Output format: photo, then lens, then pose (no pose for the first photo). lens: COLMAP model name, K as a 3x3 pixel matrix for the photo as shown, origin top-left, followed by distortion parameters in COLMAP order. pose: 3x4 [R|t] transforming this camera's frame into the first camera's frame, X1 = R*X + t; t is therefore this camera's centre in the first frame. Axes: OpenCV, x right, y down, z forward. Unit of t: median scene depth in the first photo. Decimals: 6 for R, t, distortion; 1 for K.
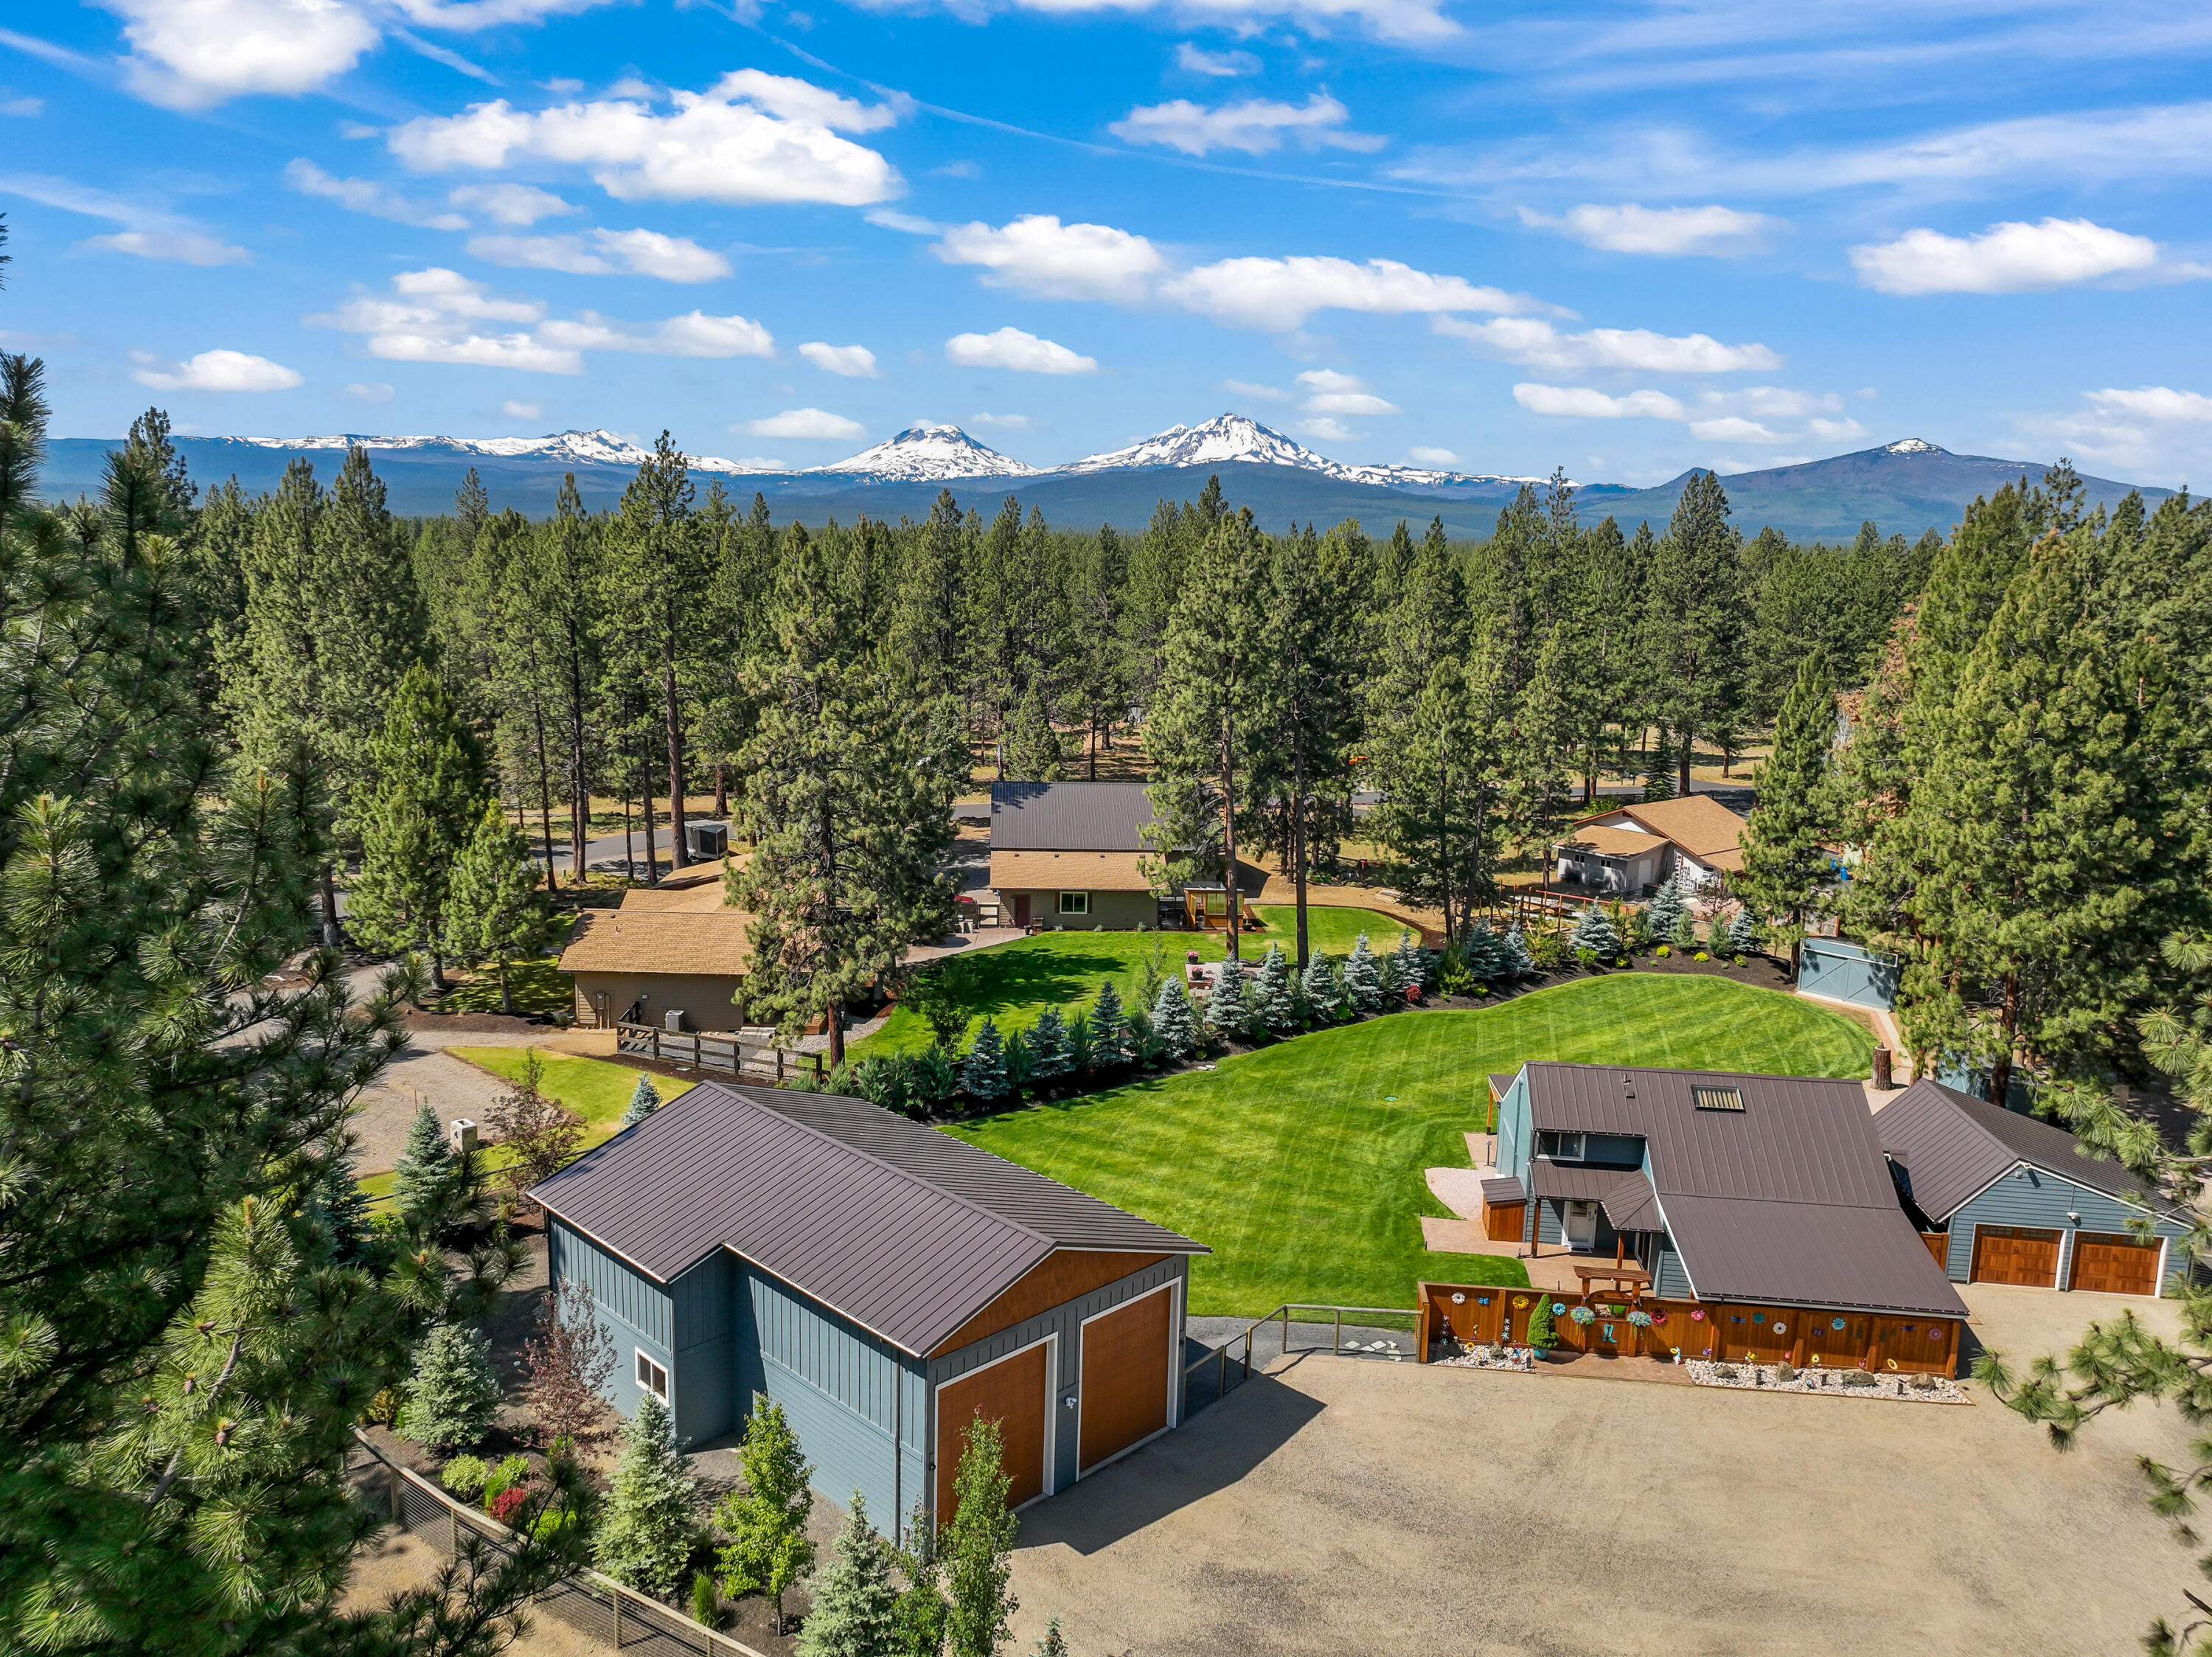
lens RADIAL K [[1587.9, 0, 1110.8], [0, 1587.9, 835.1], [0, 0, 1]] dist [0.007357, 0.001221]
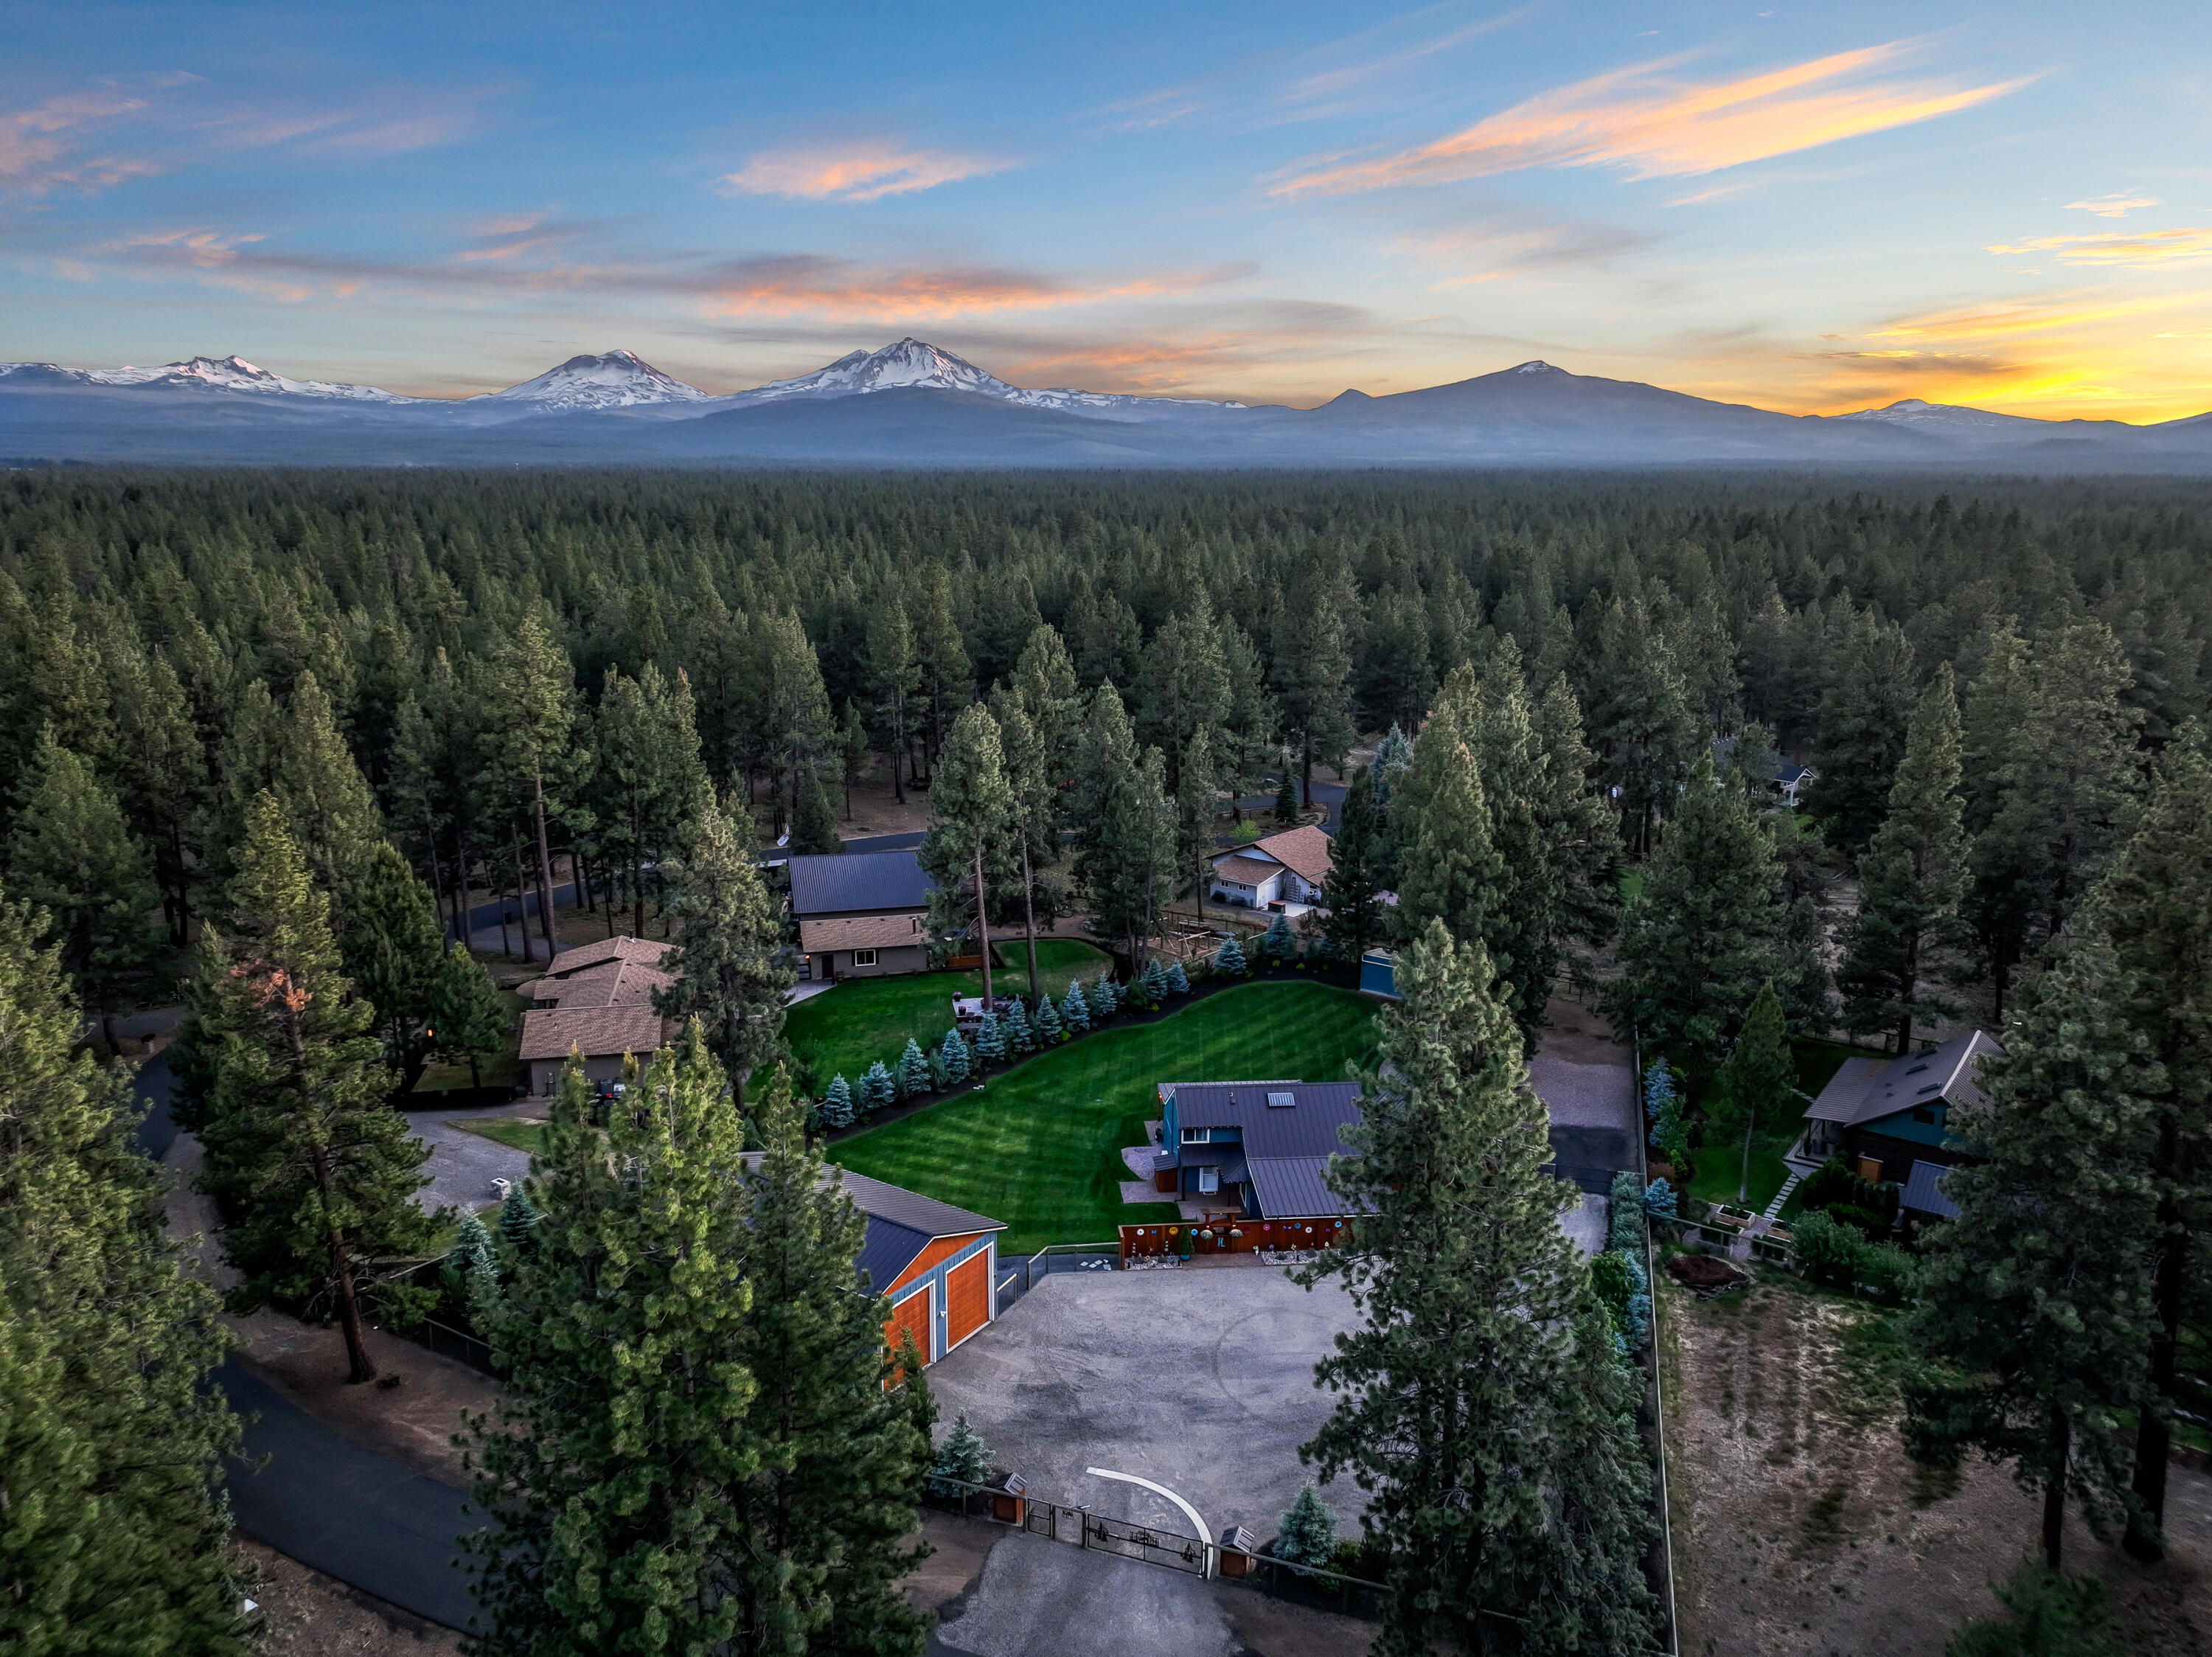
lens RADIAL K [[1586.6, 0, 1106.0], [0, 1586.6, 828.5], [0, 0, 1]] dist [-0.004328, 0.026661]
pose [[0.981480, -0.060268, 0.181840, -0.062650], [0.049771, 0.996850, 0.061750, -0.145958], [-0.184988, -0.051556, 0.981387, -0.386187]]
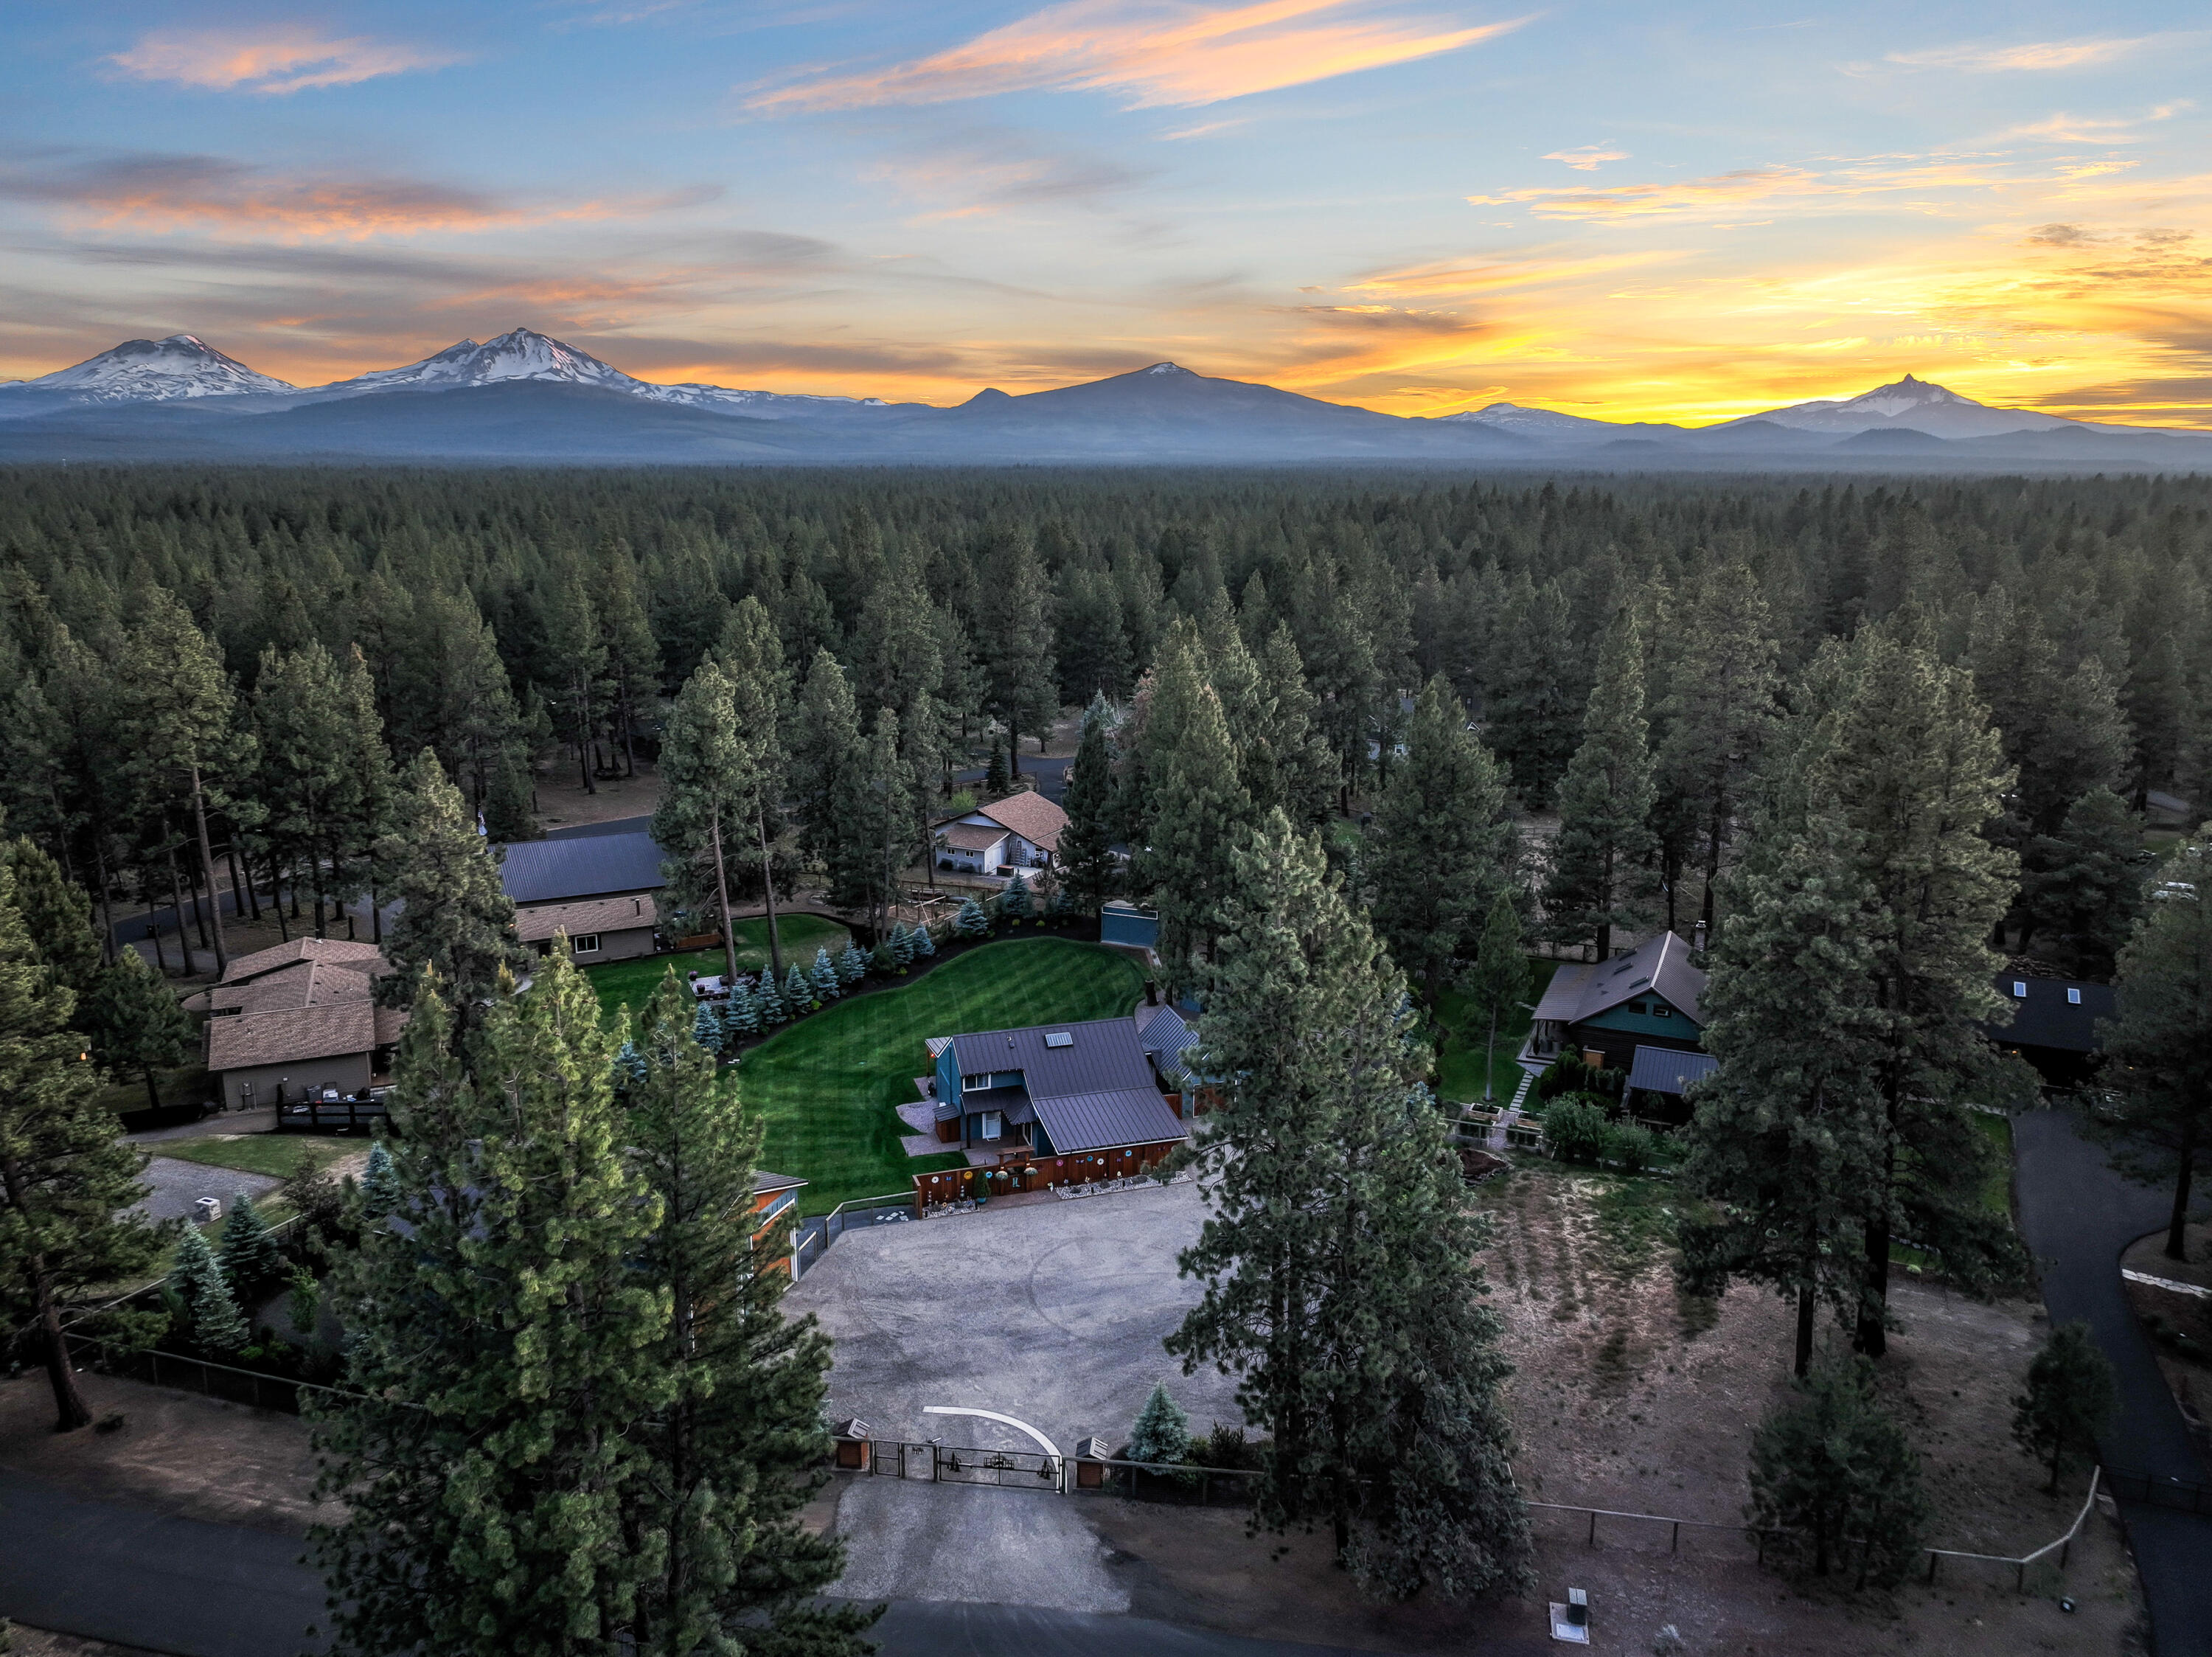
lens RADIAL K [[1587.9, 0, 1110.8], [0, 1587.9, 835.1], [0, 0, 1]] dist [0.007357, 0.001221]
pose [[0.913554, -0.109839, 0.391605, -0.133971], [0.085688, 0.993210, 0.078682, -0.112911], [-0.397589, -0.038324, 0.916763, -0.364431]]
